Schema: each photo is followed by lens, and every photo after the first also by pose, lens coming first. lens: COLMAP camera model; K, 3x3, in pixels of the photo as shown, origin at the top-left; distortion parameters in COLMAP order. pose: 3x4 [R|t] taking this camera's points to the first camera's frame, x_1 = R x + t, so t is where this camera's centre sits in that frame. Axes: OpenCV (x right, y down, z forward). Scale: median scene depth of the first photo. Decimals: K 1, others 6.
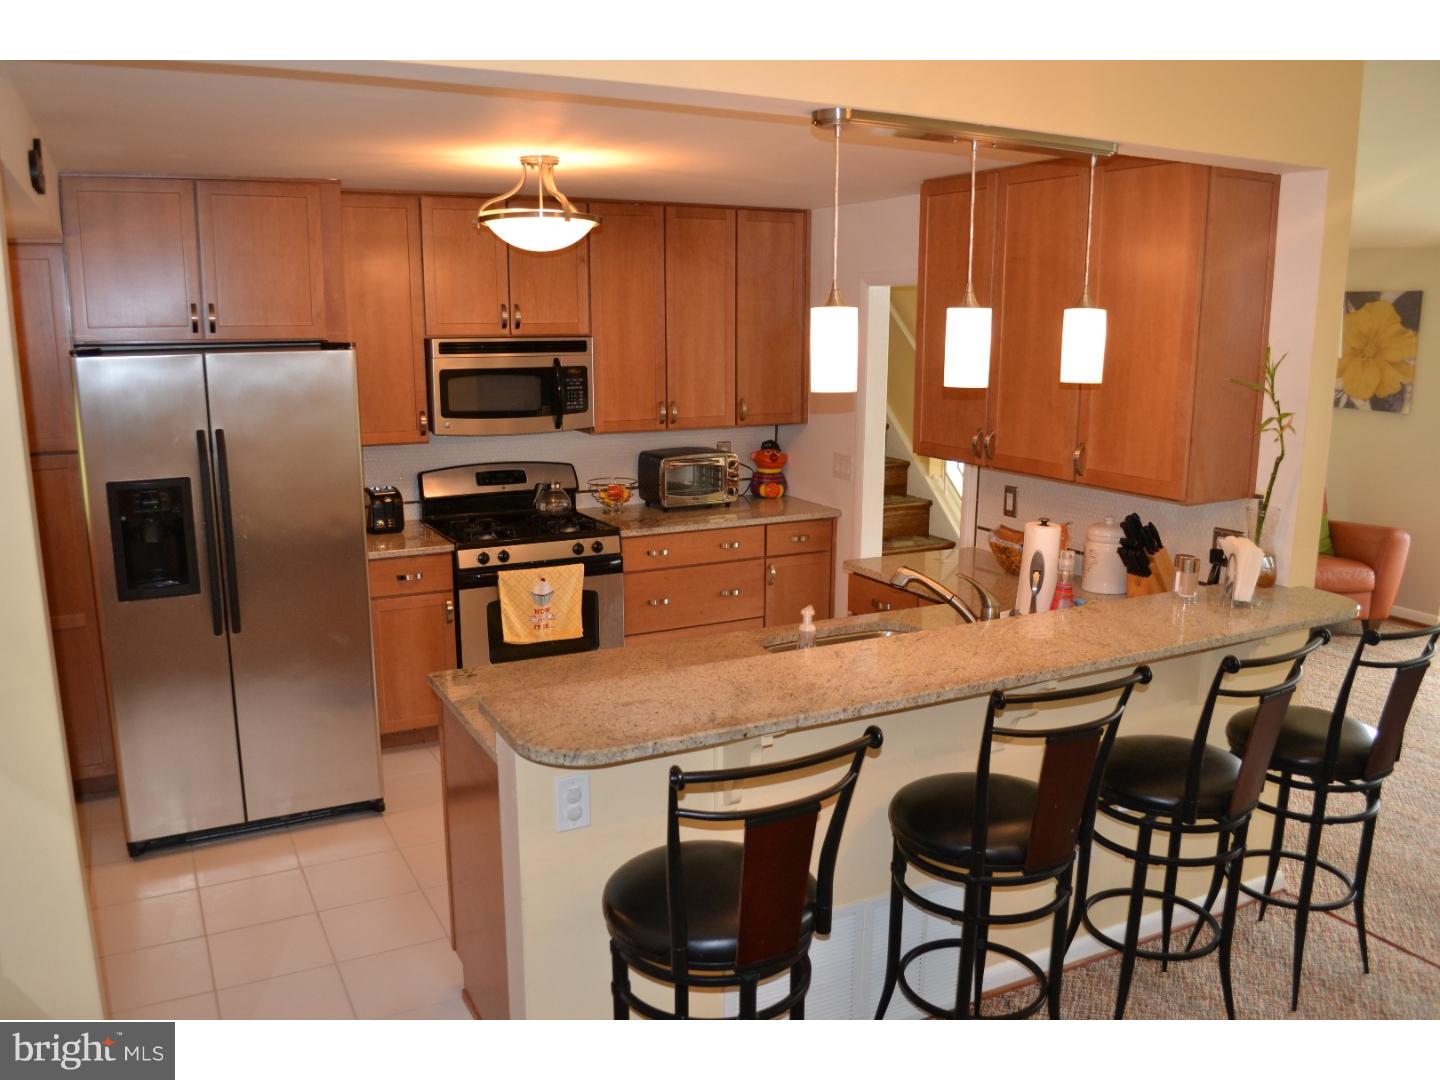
lens RADIAL K [[1143.2, 0, 721.3], [0, 1143.2, 545.5], [0, 0, 1]] dist [-0.071190, -0.005874]
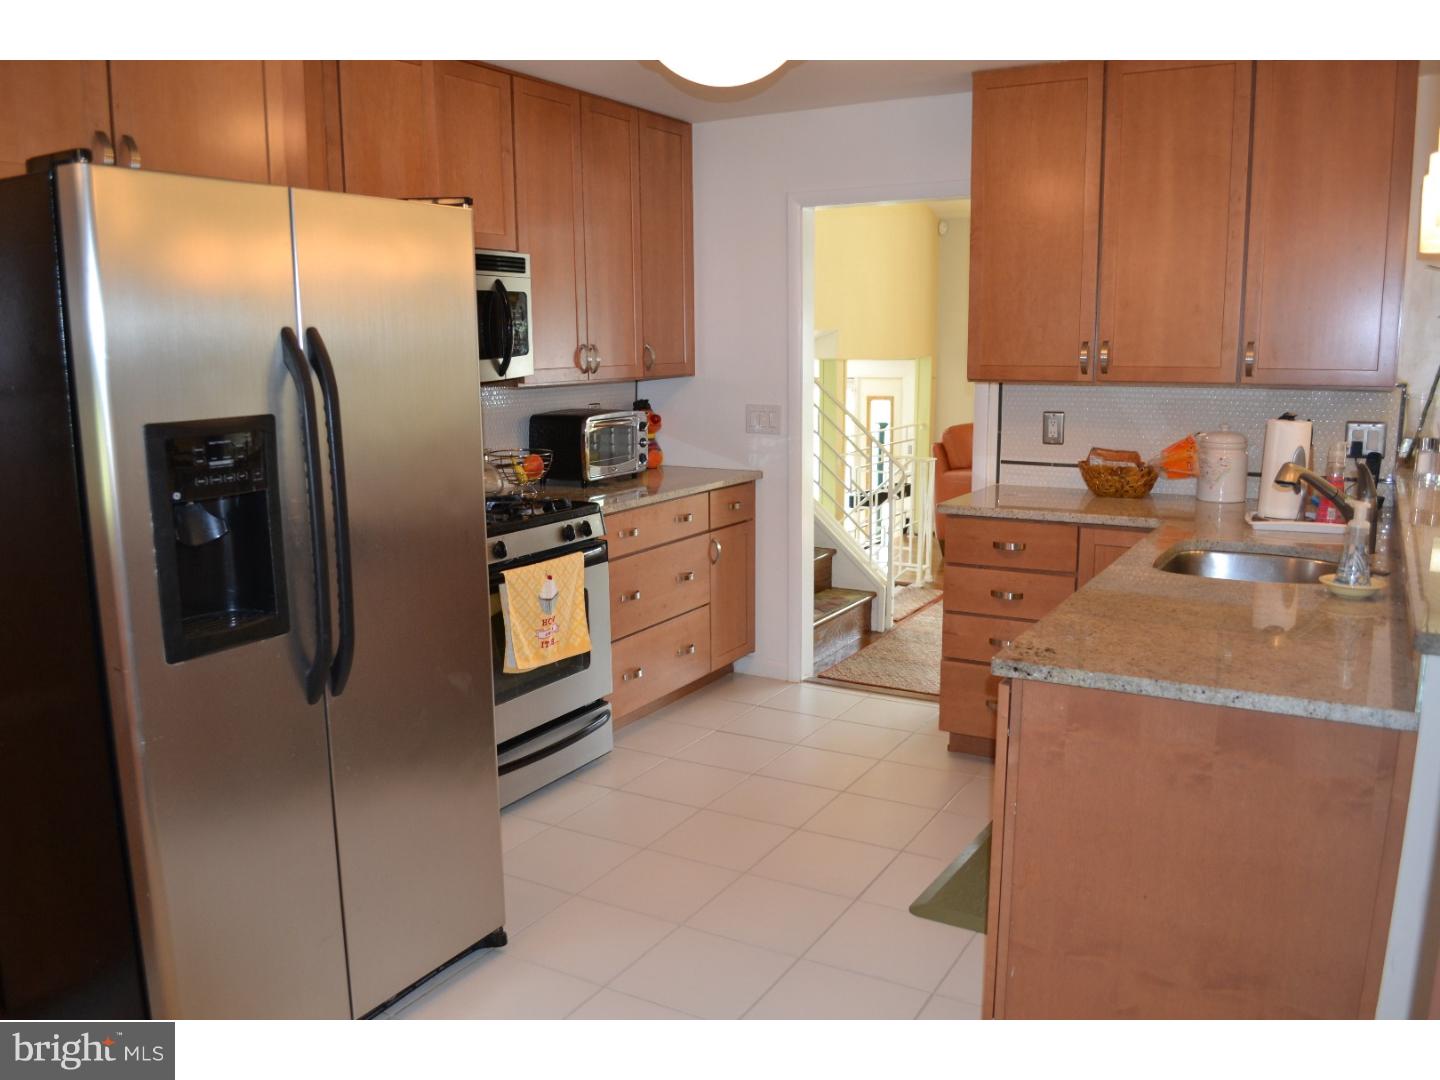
lens RADIAL K [[1143.2, 0, 719.7], [0, 1143.2, 540.8], [0, 0, 1]] dist [-0.071190, -0.005874]
pose [[0.849166, -0.101911, 0.518201, -0.437600], [0.116505, 0.993180, 0.004407, 0.016334], [-0.515116, 0.056631, 0.855248, 0.325921]]
